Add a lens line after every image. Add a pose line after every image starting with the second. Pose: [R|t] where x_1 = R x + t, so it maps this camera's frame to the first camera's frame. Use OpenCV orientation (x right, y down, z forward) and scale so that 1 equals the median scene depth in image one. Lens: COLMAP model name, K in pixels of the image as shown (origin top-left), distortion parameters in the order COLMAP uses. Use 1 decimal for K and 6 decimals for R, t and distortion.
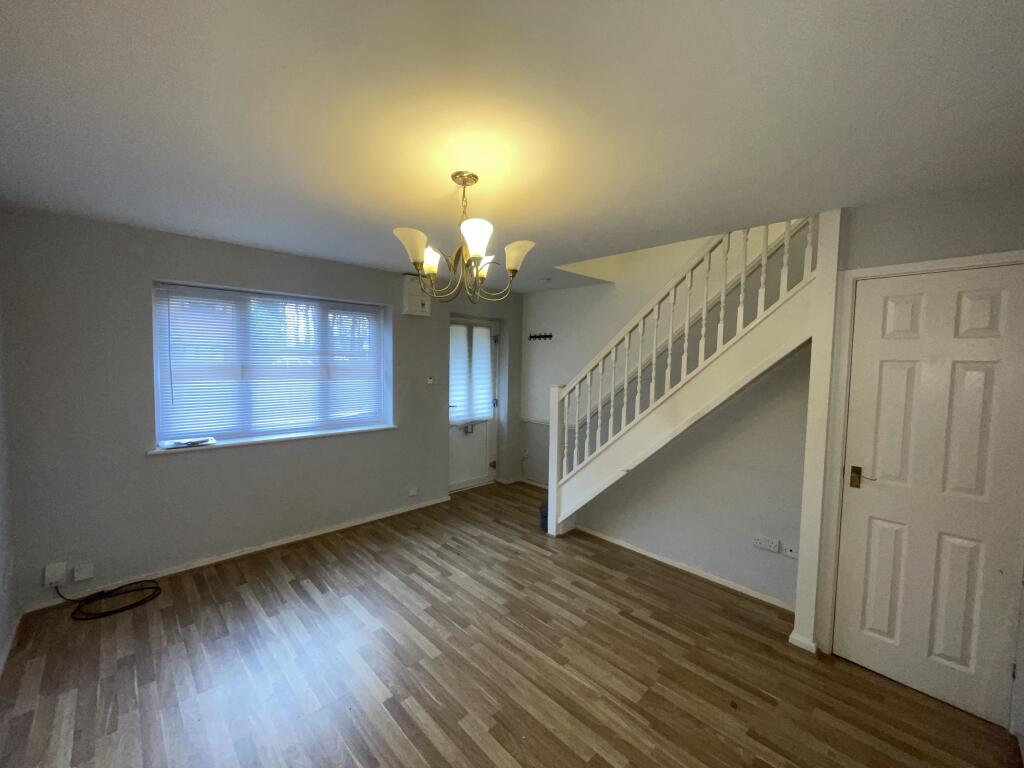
lens RADIAL K [[411.3, 0, 513.7], [0, 411.3, 384.0], [0, 0, 1]] dist [0.000449, -0.000179]
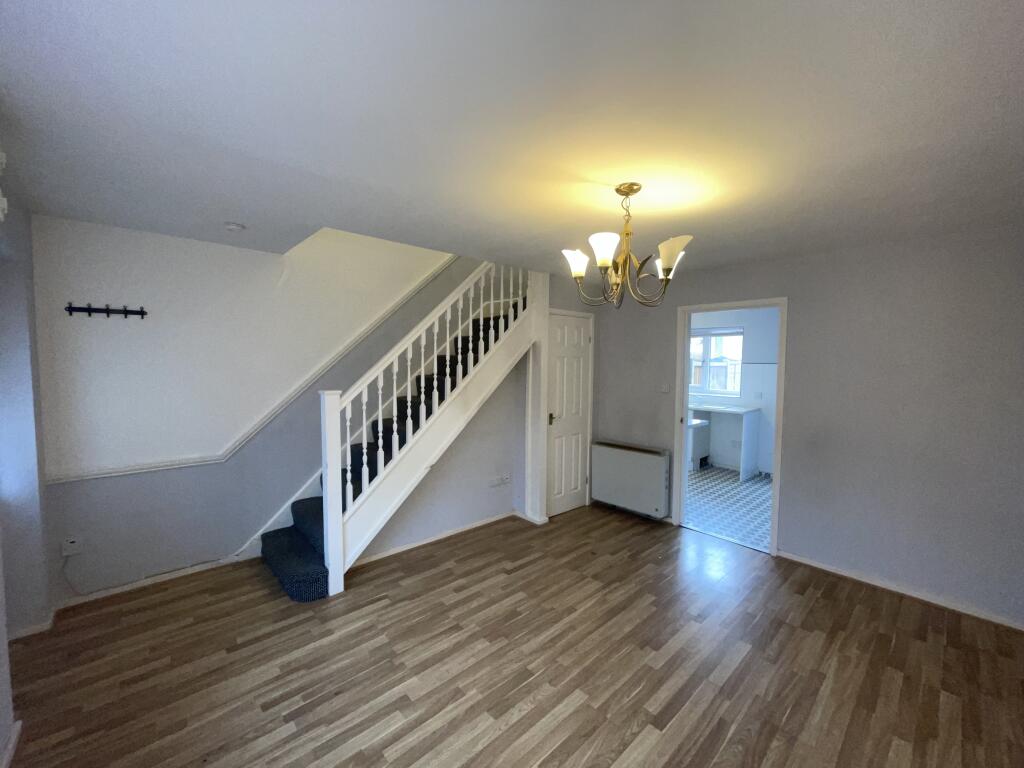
lens RADIAL K [[411.3, 0, 513.7], [0, 411.3, 384.0], [0, 0, 1]] dist [0.000449, -0.000179]
pose [[0.032615, -0.077627, 0.996449, -0.755798], [0.048572, 0.995924, 0.075997, -0.062871], [-0.998287, 0.045921, 0.036253, 0.796058]]
